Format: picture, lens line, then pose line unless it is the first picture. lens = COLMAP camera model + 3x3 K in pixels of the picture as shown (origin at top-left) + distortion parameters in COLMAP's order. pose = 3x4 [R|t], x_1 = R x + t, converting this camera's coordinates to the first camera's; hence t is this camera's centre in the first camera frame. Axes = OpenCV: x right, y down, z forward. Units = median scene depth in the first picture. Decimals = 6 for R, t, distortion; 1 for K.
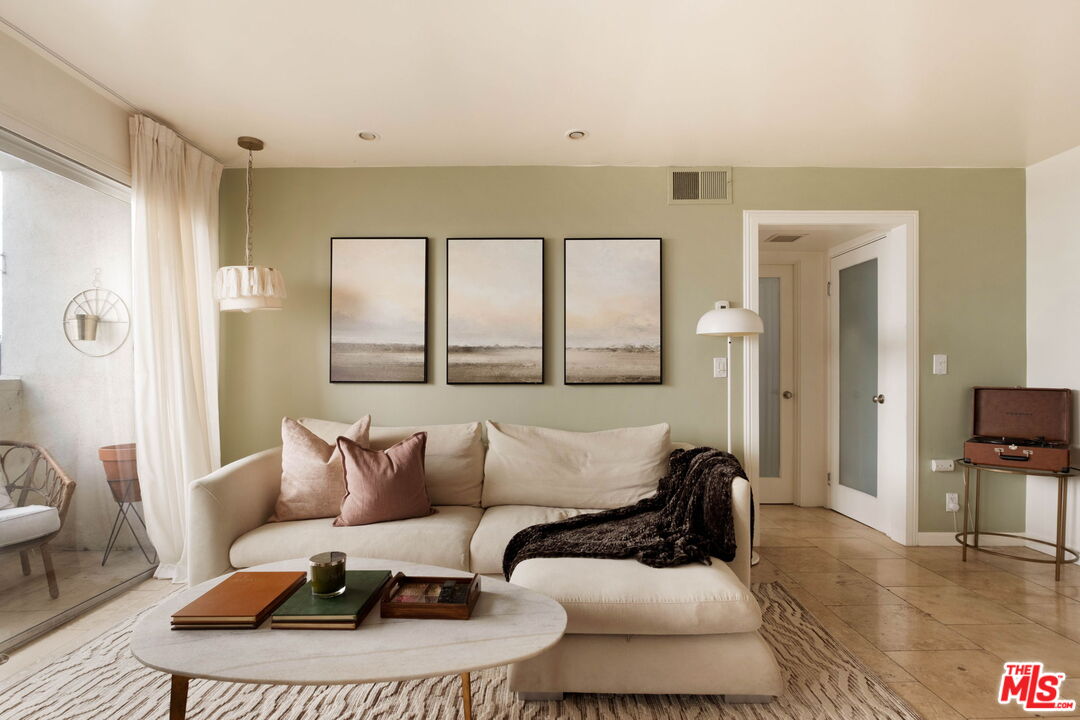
lens RADIAL K [[529.1, 0, 533.9], [0, 529.1, 376.2], [0, 0, 1]] dist [-0.013690, 0.000902]
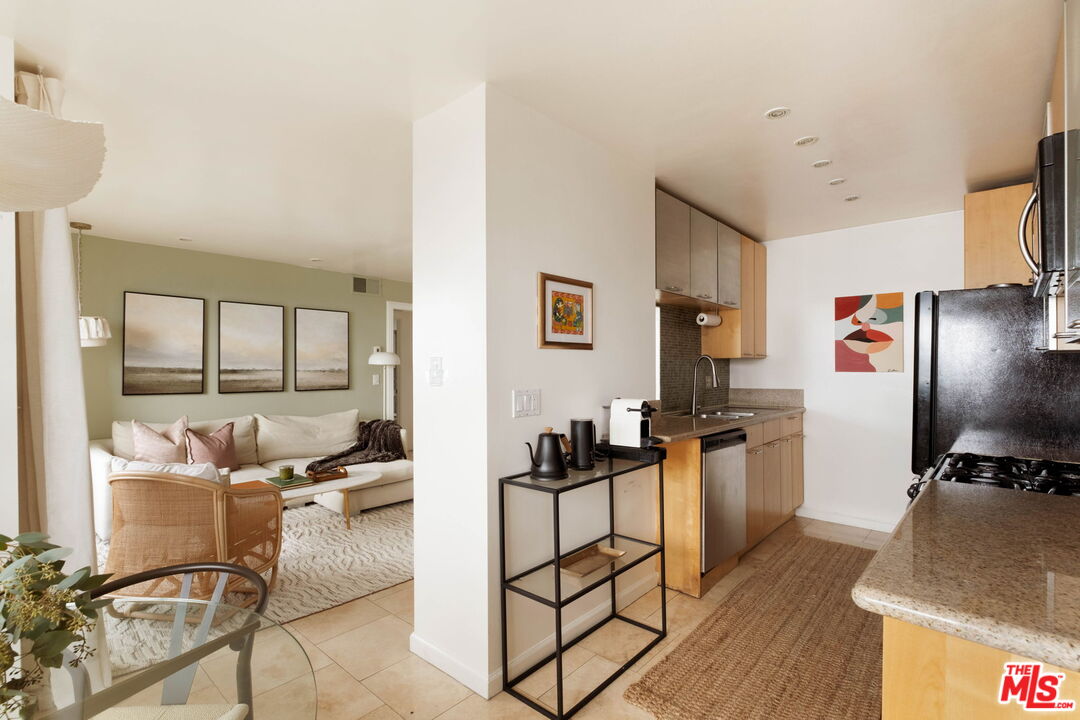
lens RADIAL K [[492.3, 0, 541.0], [0, 492.3, 364.2], [0, 0, 1]] dist [-0.011456, 0.000477]
pose [[0.662645, 0.007498, 0.748896, -0.628287], [0.001059, 0.999940, -0.010948, -0.055673], [-0.748933, 0.008048, 0.662597, -0.691647]]
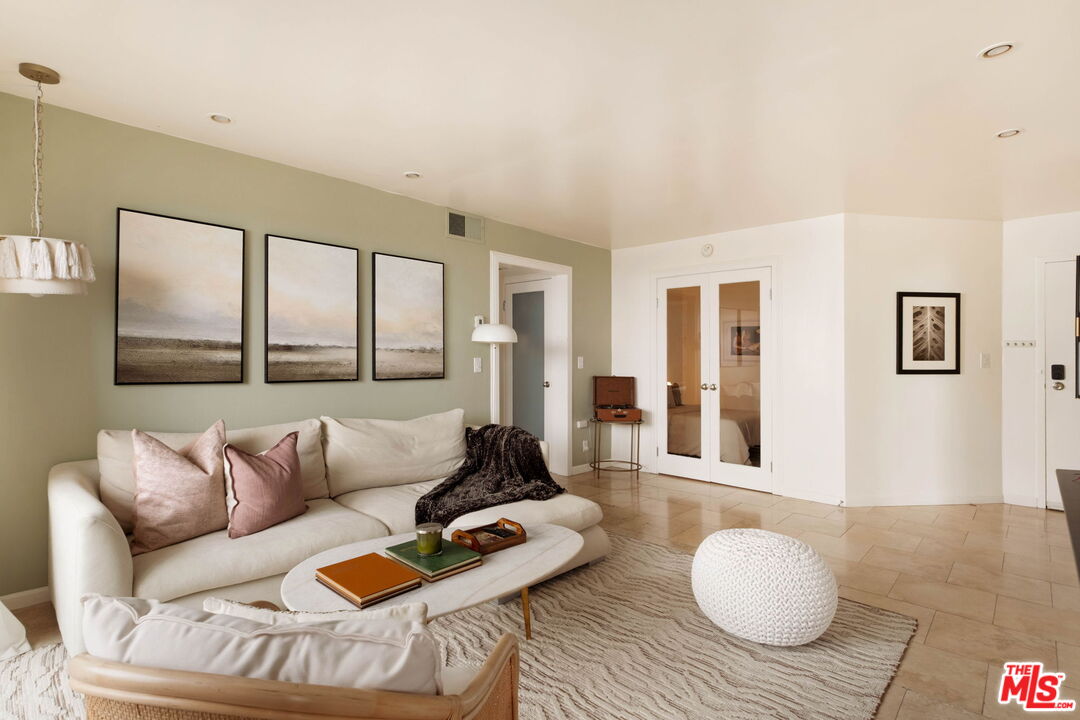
lens RADIAL K [[529.1, 0, 538.4], [0, 529.1, 360.3], [0, 0, 1]] dist [-0.013690, 0.000902]
pose [[0.683926, 0.003973, 0.729541, -0.537834], [-0.007265, 0.999973, 0.001364, -0.032320], [-0.729516, -0.006233, 0.683936, -0.035769]]
